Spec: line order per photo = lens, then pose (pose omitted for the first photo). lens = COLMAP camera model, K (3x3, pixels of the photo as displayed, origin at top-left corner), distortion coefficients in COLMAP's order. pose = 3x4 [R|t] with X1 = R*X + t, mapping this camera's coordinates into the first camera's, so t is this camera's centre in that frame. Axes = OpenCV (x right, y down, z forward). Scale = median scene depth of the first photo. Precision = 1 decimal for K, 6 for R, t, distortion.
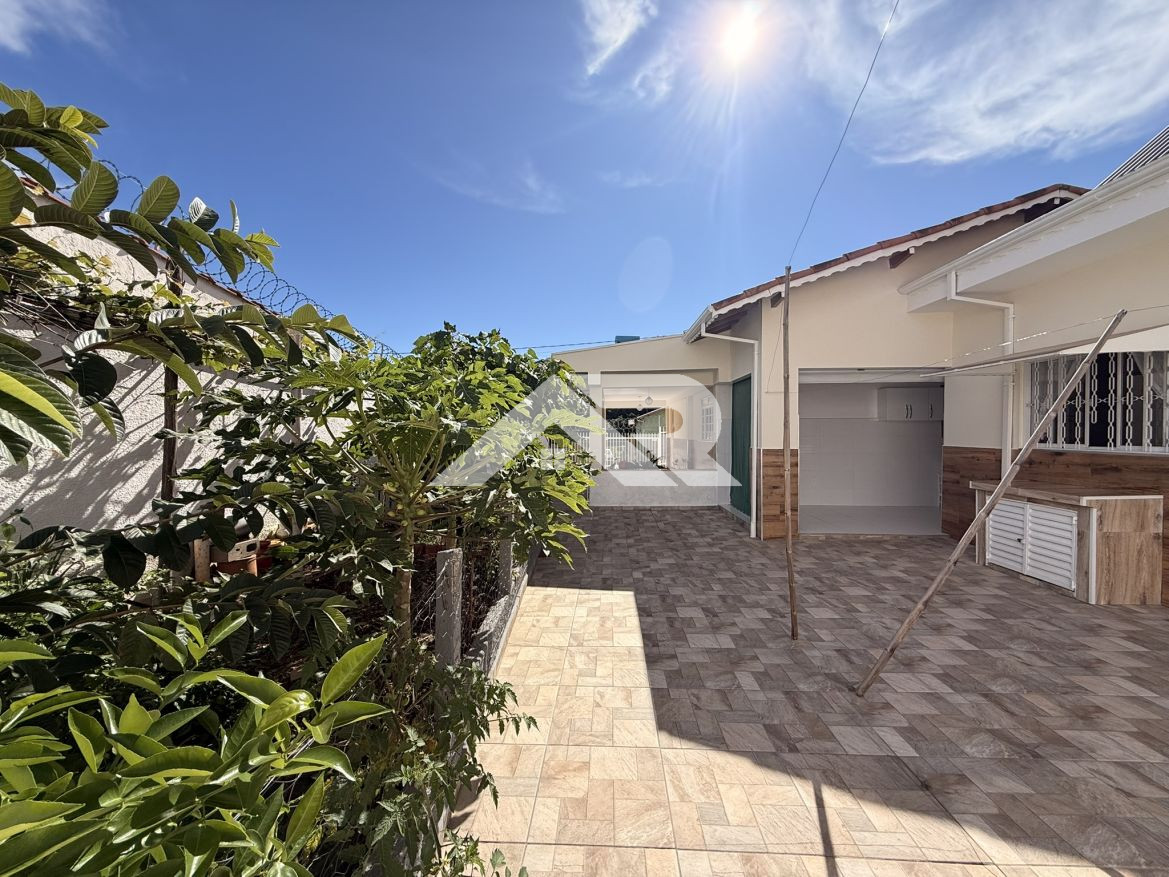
lens RADIAL K [[465.3, 0, 581.9], [0, 465.3, 437.5], [0, 0, 1]] dist [-0.000637, -0.000317]
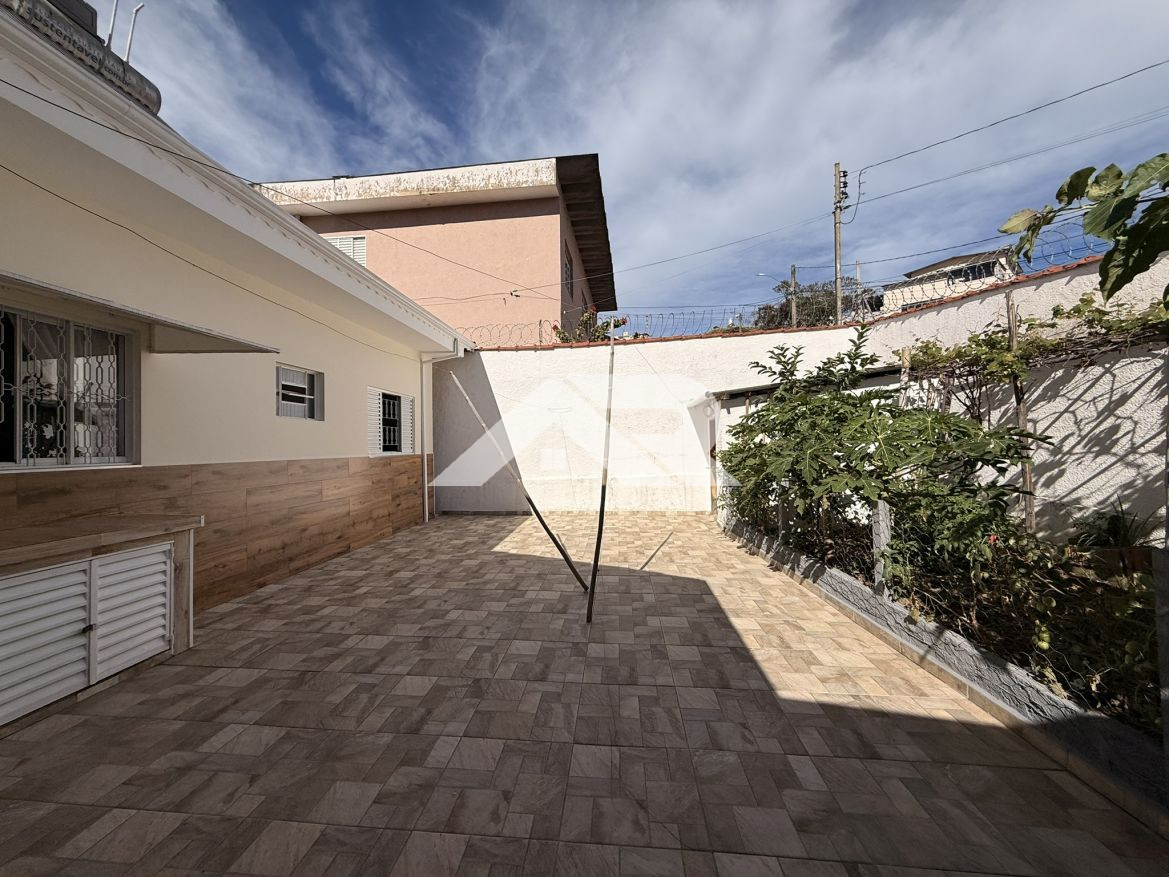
lens RADIAL K [[465.3, 0, 580.4], [0, 465.3, 439.6], [0, 0, 1]] dist [-0.000637, -0.000317]
pose [[-0.999552, 0.017487, 0.024282, 0.358308], [0.017714, 0.999801, 0.009160, -0.001917], [-0.024117, 0.009586, -0.999663, 1.677368]]
